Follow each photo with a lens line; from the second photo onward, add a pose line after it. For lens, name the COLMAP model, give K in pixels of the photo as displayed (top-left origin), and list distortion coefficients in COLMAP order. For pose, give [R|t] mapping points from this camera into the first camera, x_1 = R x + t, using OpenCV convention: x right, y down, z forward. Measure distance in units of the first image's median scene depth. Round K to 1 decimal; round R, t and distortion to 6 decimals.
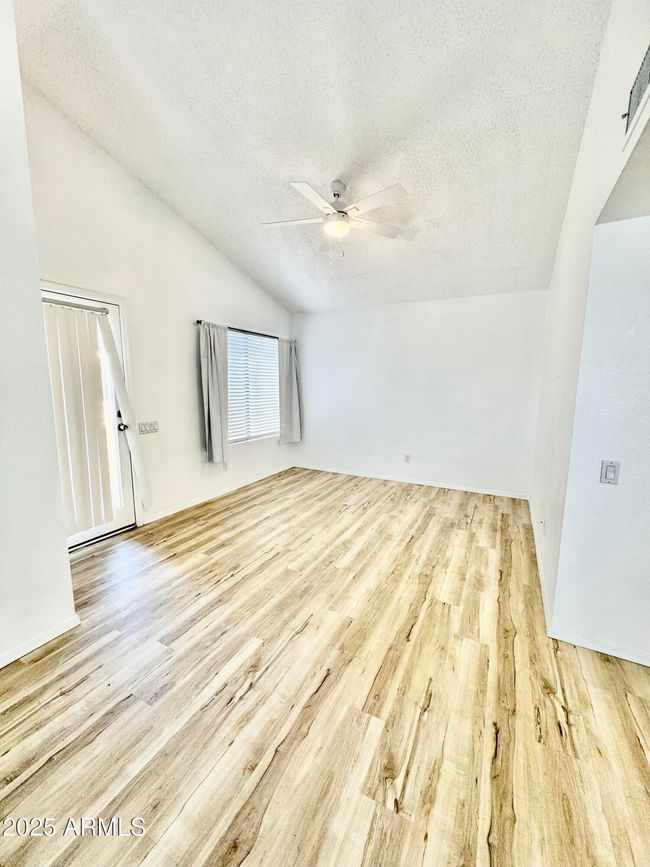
lens RADIAL K [[343.6, 0, 324.9], [0, 343.6, 431.5], [0, 0, 1]] dist [-0.000742, -0.000053]
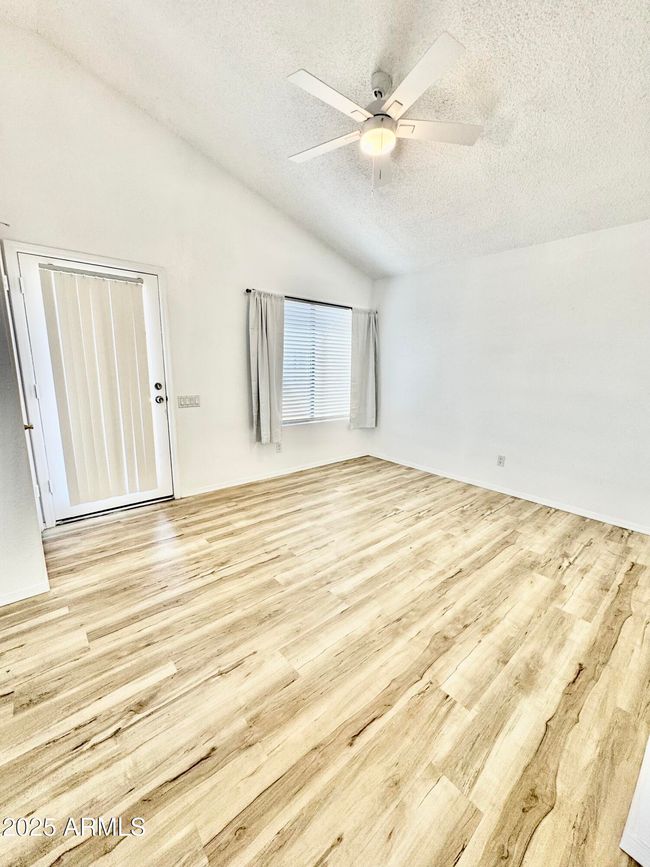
lens RADIAL K [[343.6, 0, 324.9], [0, 343.6, 431.5], [0, 0, 1]] dist [-0.000742, -0.000053]
pose [[0.928730, 0.080190, -0.361981, 0.234322], [-0.062829, 0.996249, 0.059501, -0.009808], [0.365395, -0.032517, 0.930285, 0.242151]]
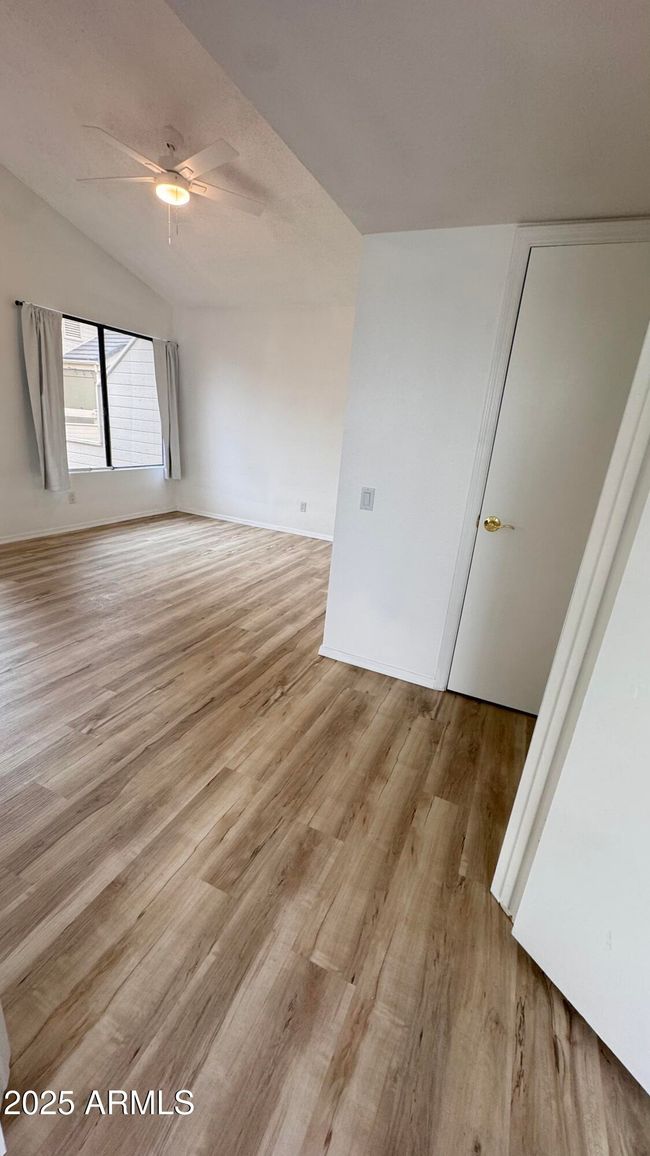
lens RADIAL K [[463.9, 0, 325.0], [0, 463.9, 578.0], [0, 0, 1]] dist [-0.003126, -0.000124]
pose [[0.994956, 0.057283, 0.082347, 0.331817], [-0.071692, 0.980246, 0.184332, 0.058150], [-0.070161, -0.189306, 0.979408, -0.233633]]
